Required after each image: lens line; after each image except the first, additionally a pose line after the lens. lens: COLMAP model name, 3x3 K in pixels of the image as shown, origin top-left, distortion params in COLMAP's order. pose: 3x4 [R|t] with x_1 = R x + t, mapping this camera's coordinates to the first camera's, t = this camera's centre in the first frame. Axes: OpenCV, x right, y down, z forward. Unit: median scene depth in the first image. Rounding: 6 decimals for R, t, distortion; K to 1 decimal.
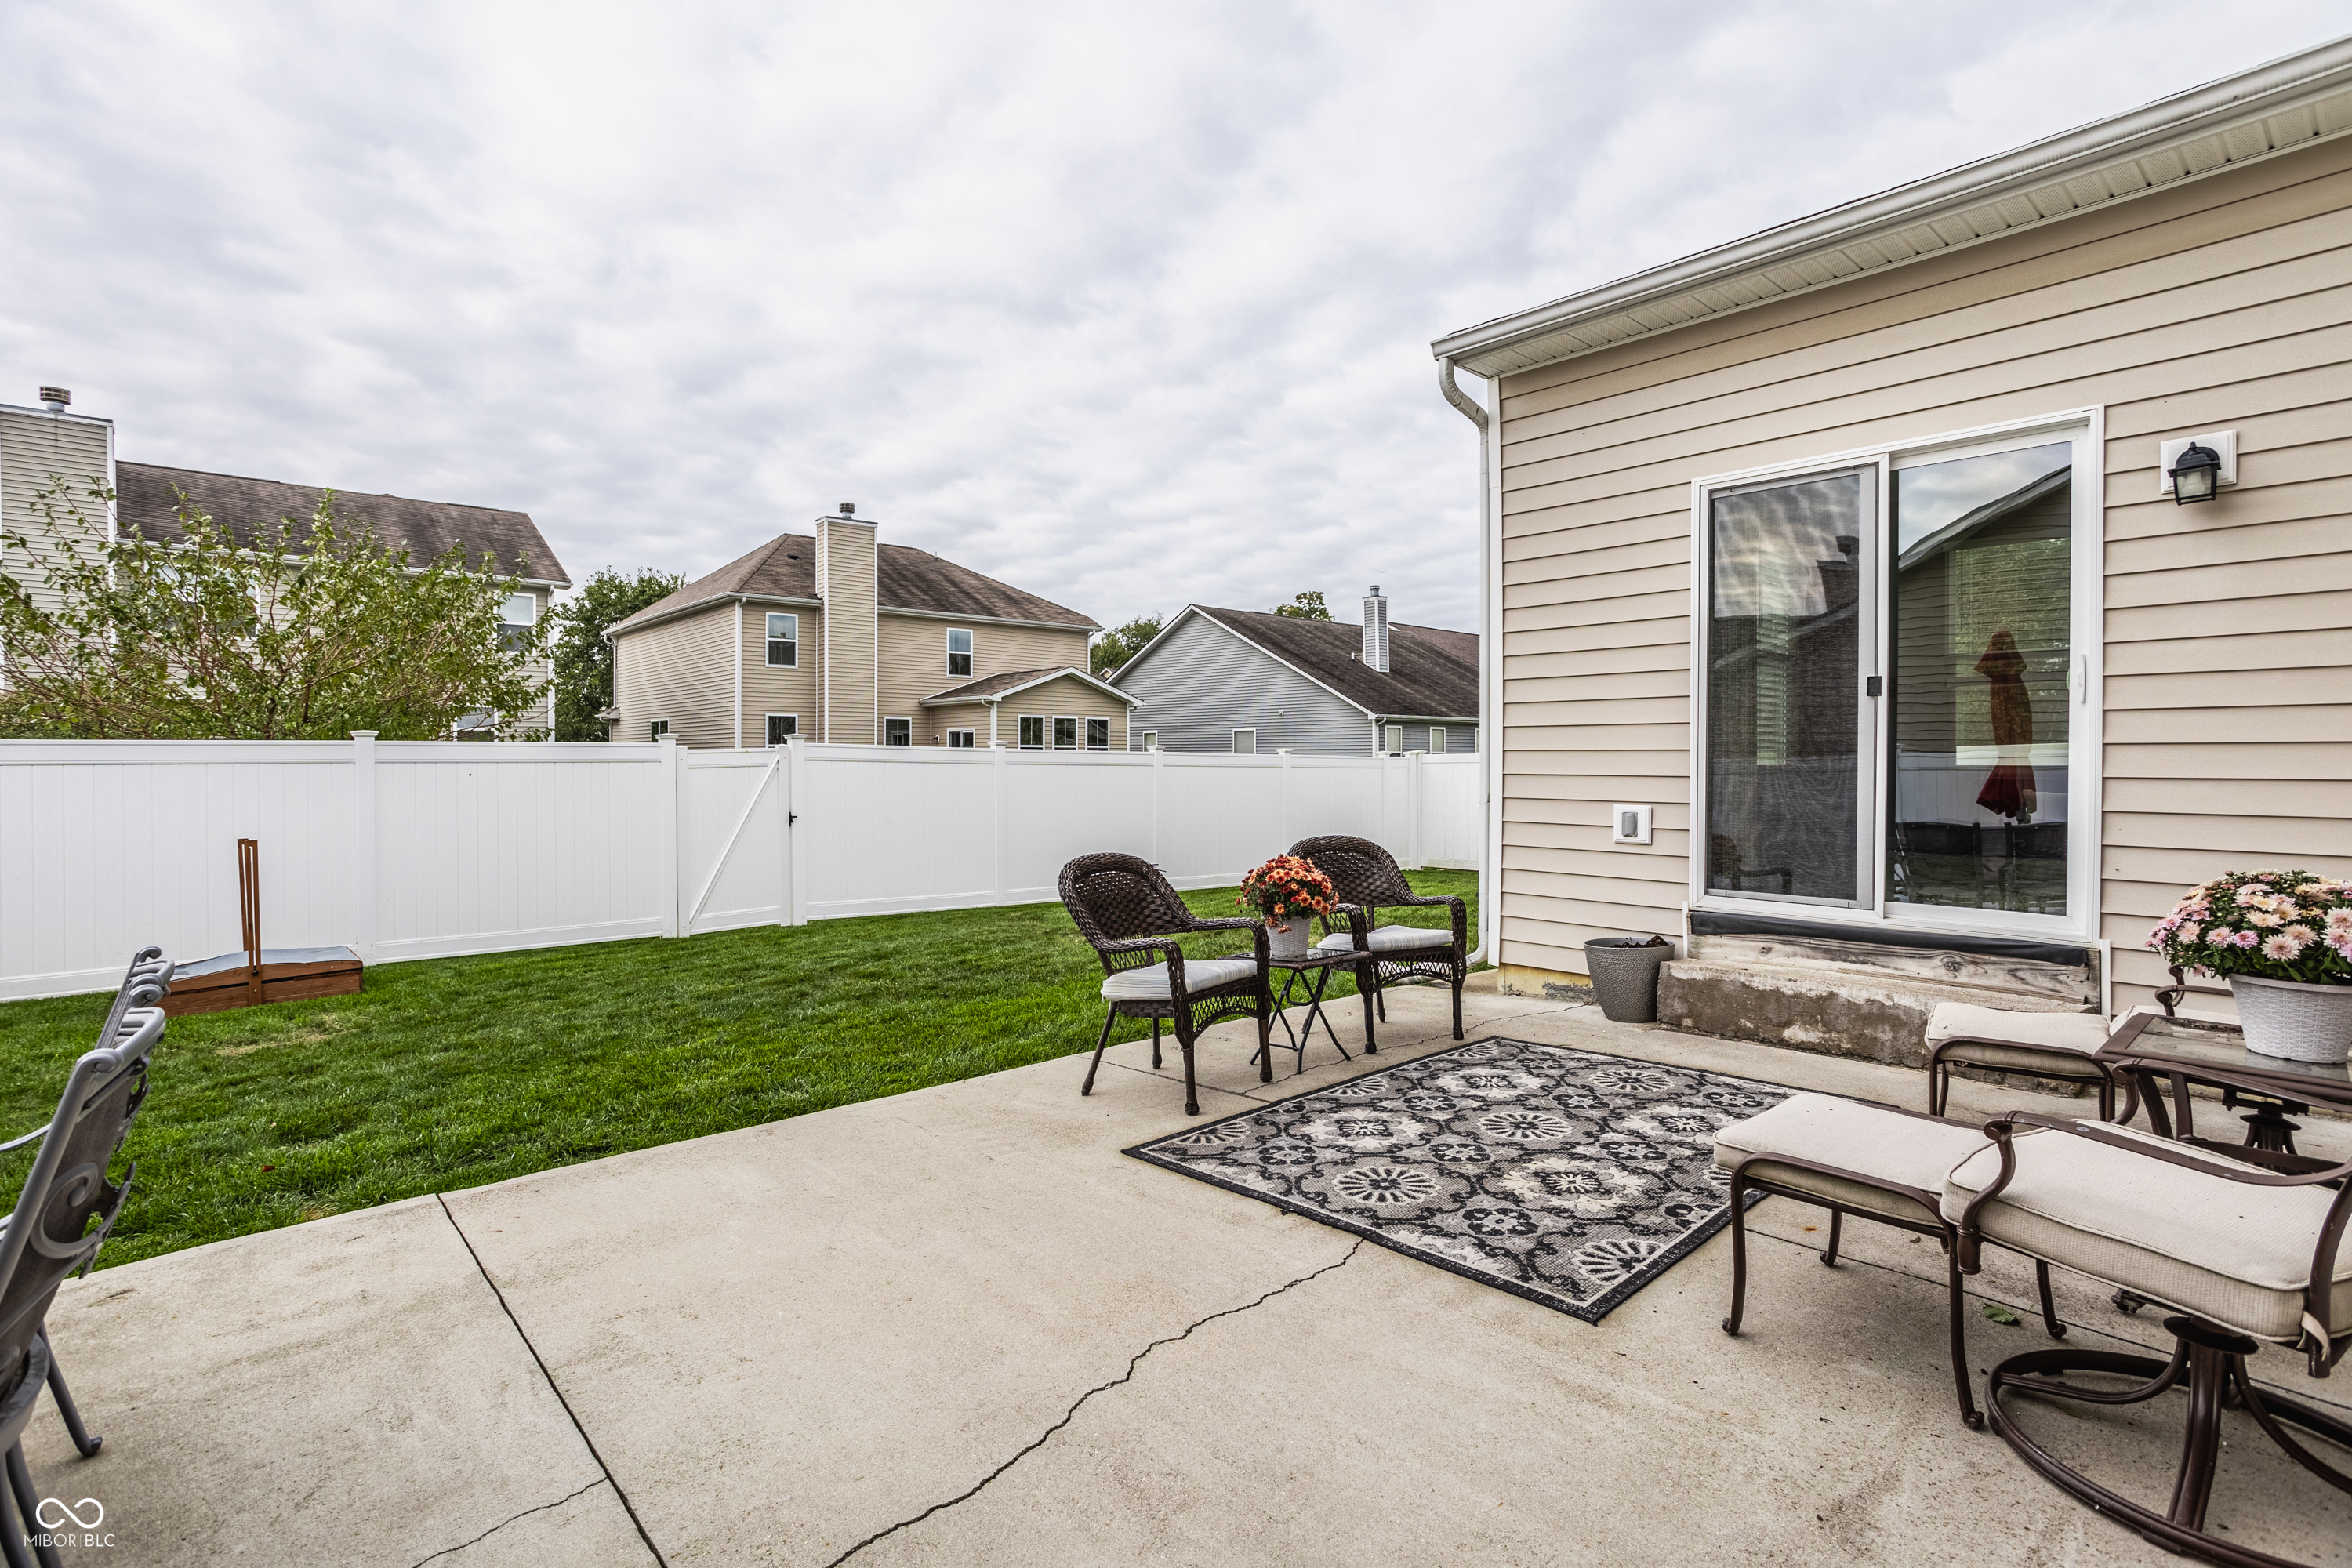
lens RADIAL K [[1135.1, 0, 1153.4], [0, 1135.1, 762.7], [0, 0, 1]] dist [-0.021792, 0.002014]
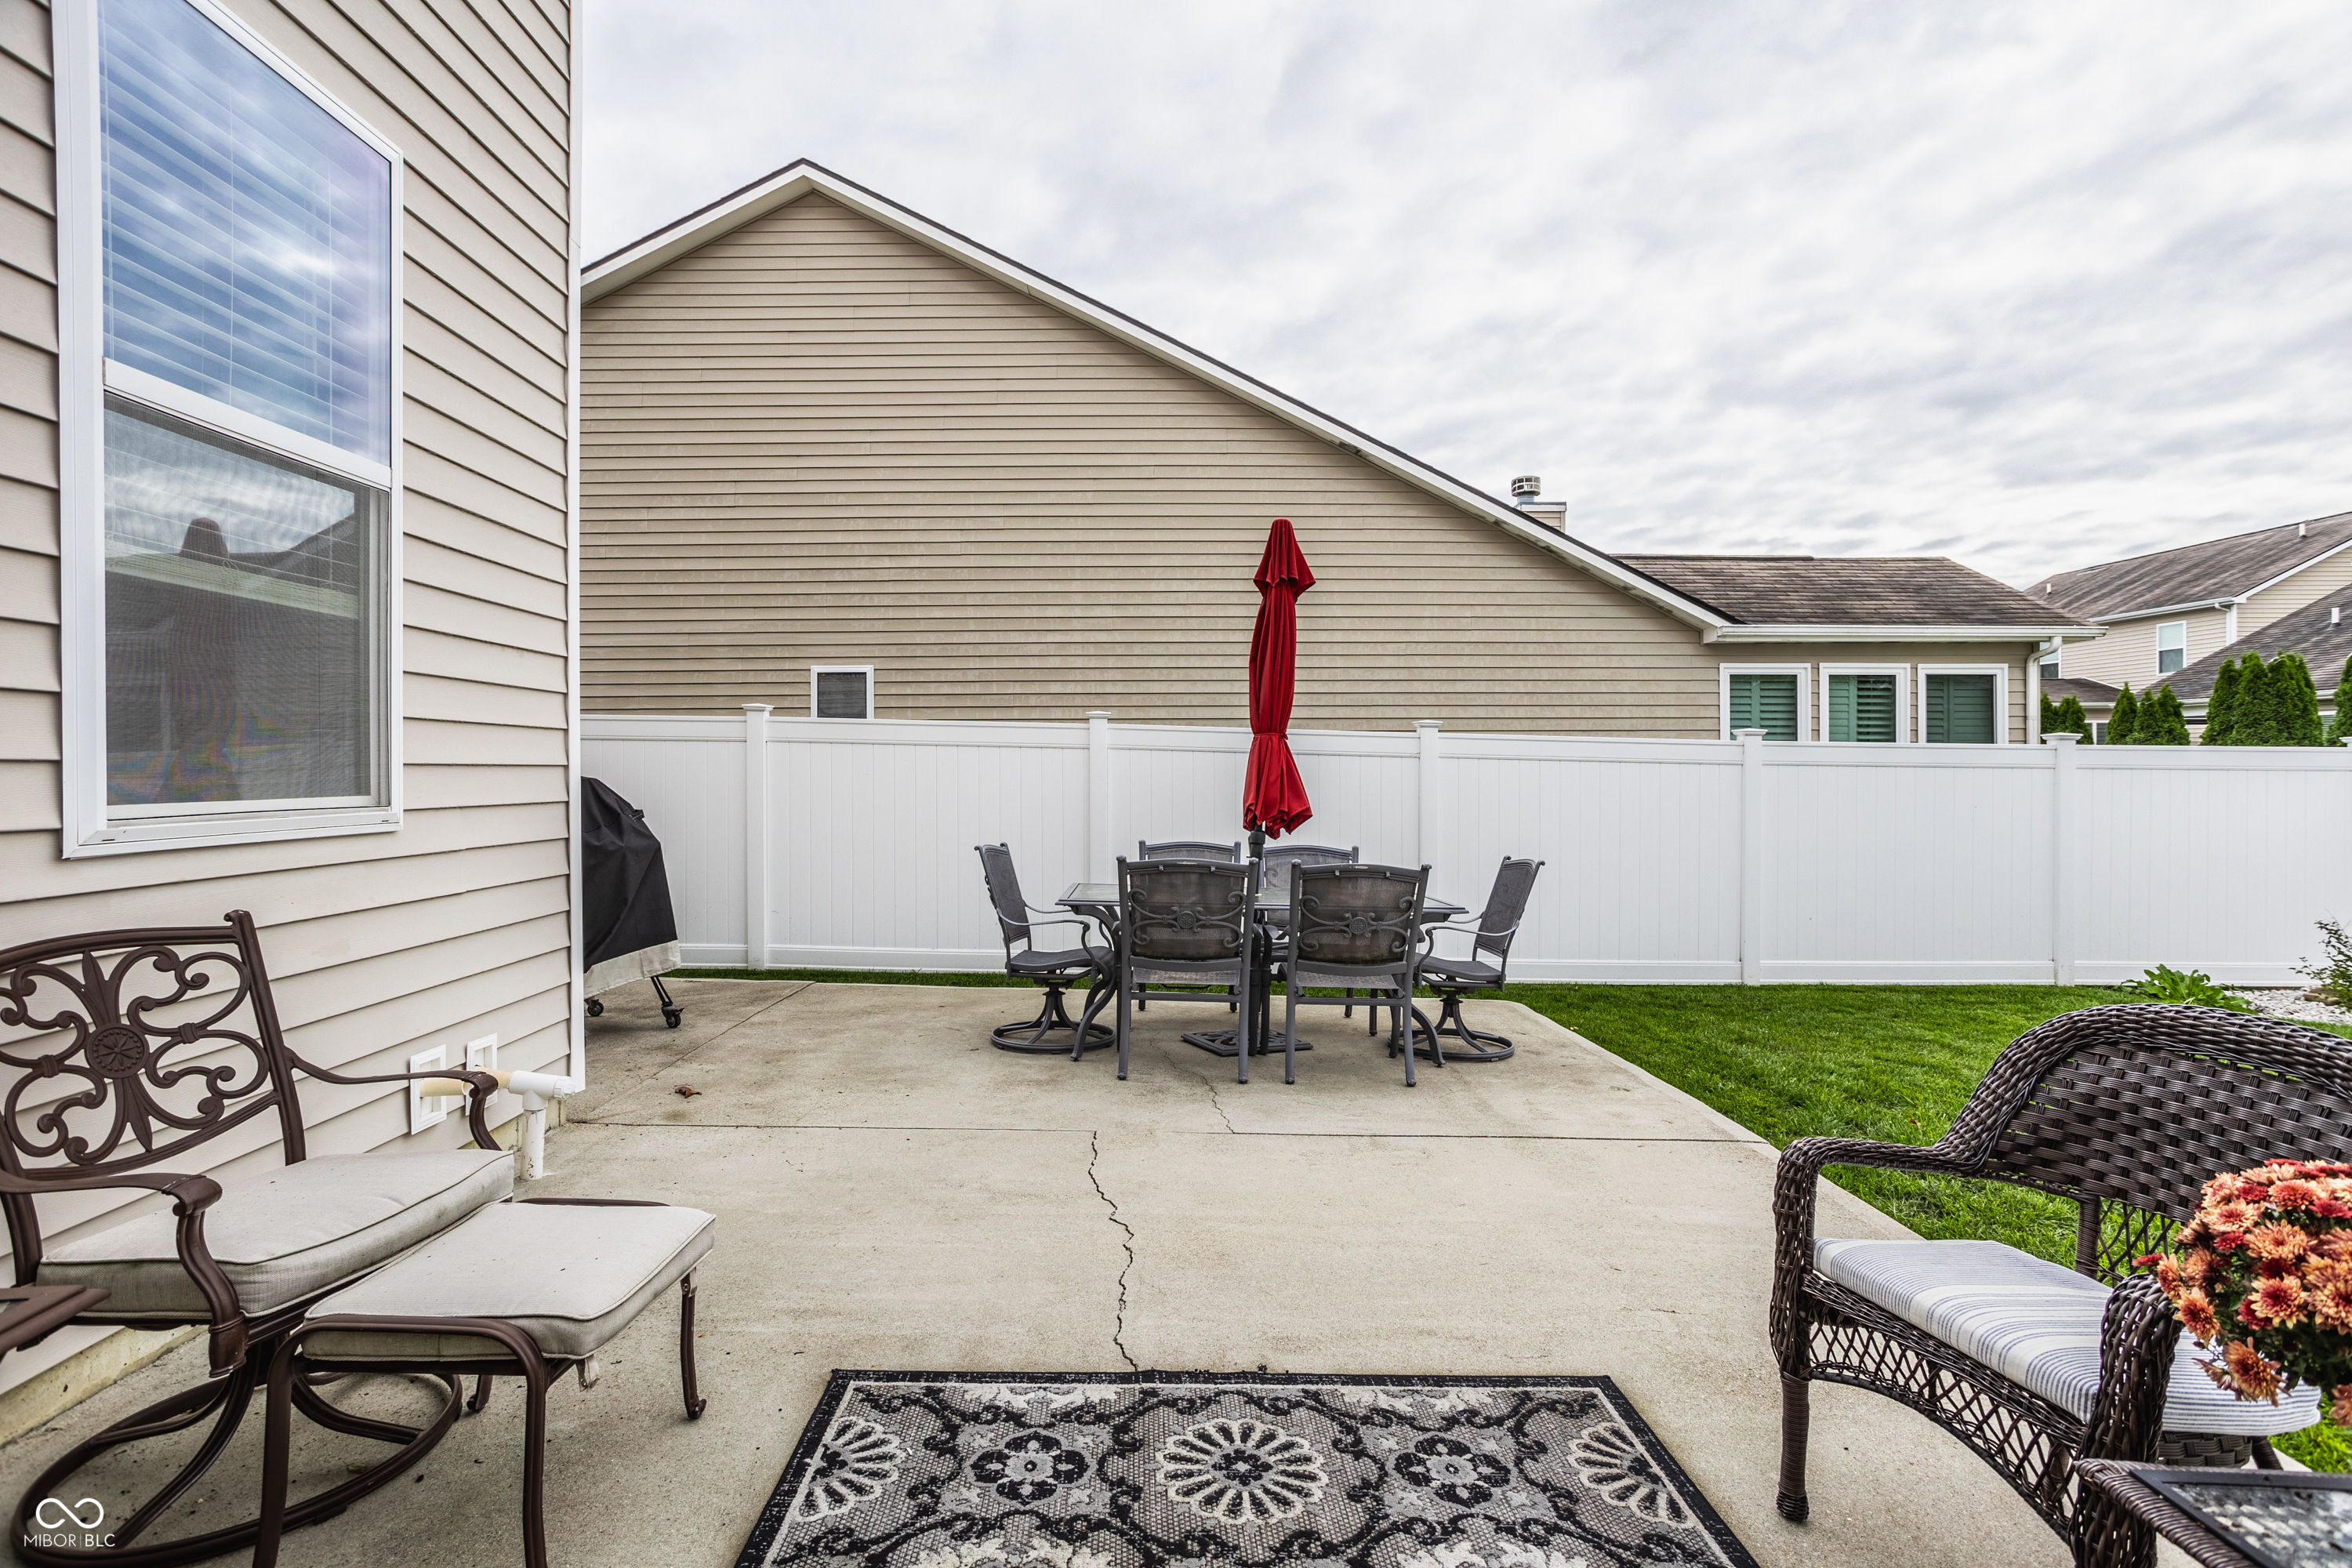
lens RADIAL K [[1135.1, 0, 1156.1], [0, 1135.1, 774.6], [0, 0, 1]] dist [-0.021792, 0.002014]
pose [[-0.655810, 0.006989, -0.754894, 0.539753], [0.011211, 0.999937, -0.000482, -0.002470], [0.754843, -0.008779, -0.655847, 1.064813]]
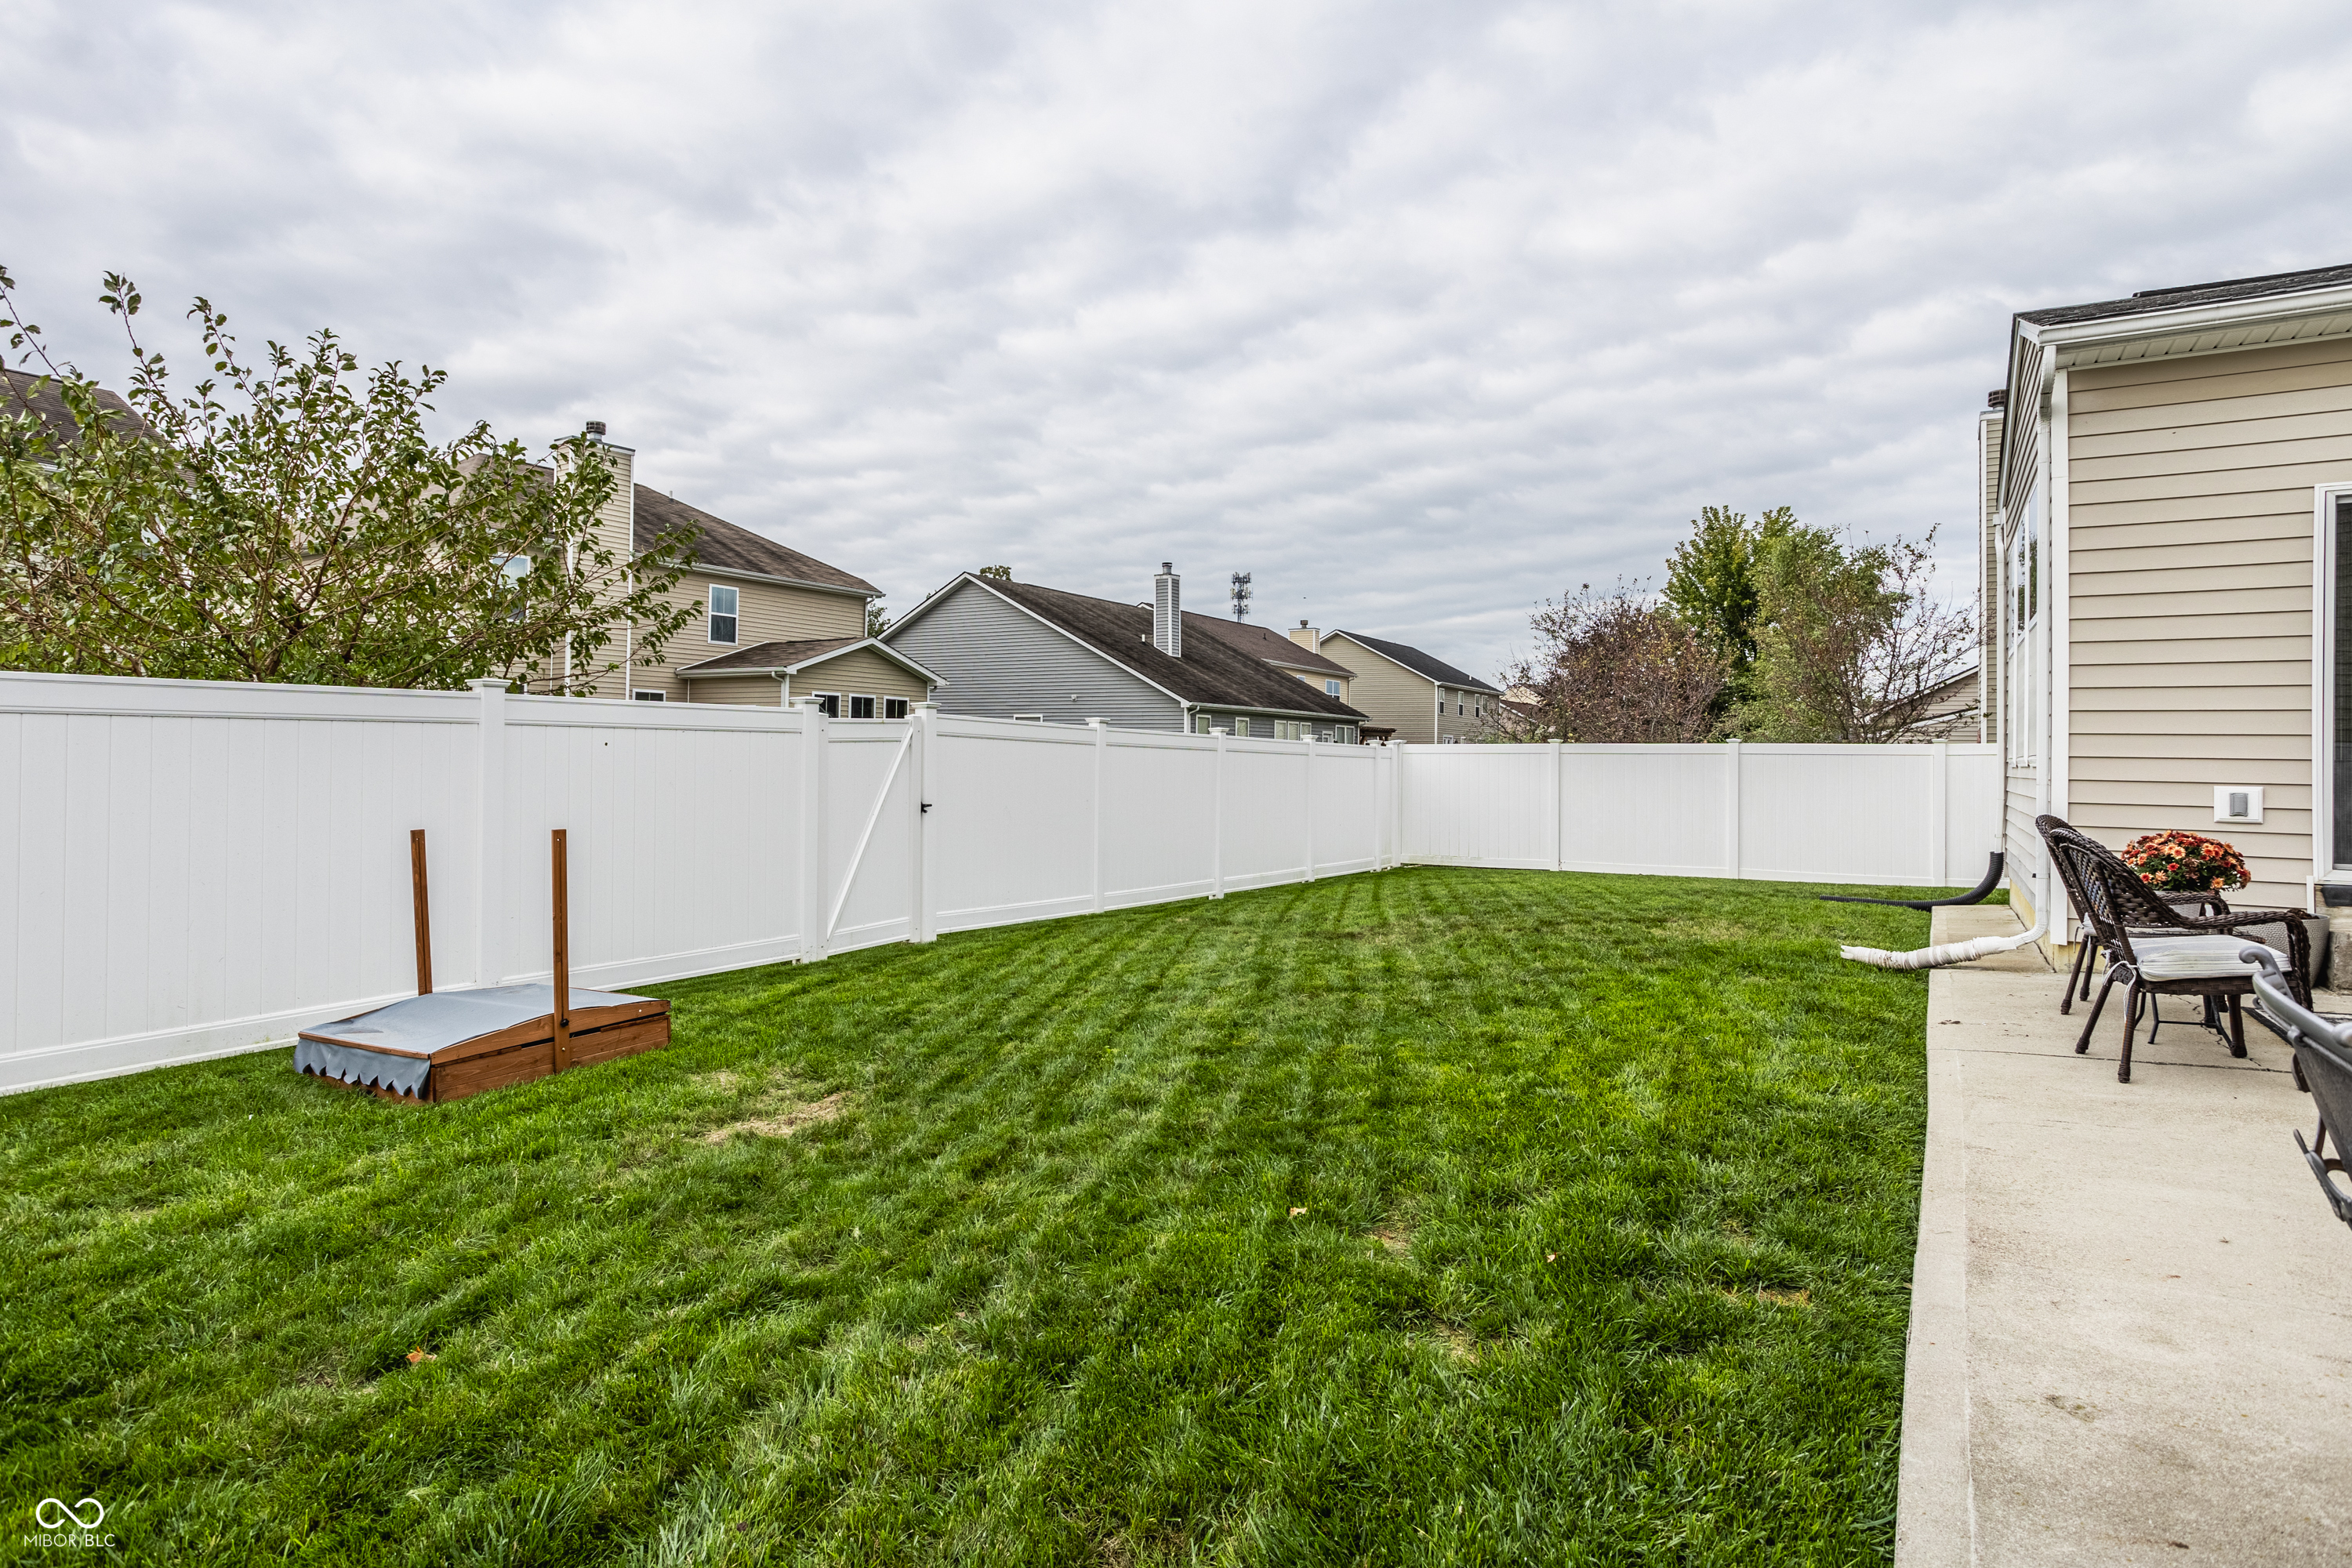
lens RADIAL K [[1256.0, 0, 1177.9], [0, 1256.0, 809.1], [0, 0, 1]] dist [-0.010750, 0.002140]
pose [[0.951359, -0.000719, 0.308085, -0.151043], [-0.012207, 0.999124, 0.040030, 0.003868], [-0.307844, -0.041844, 0.950516, 0.031015]]
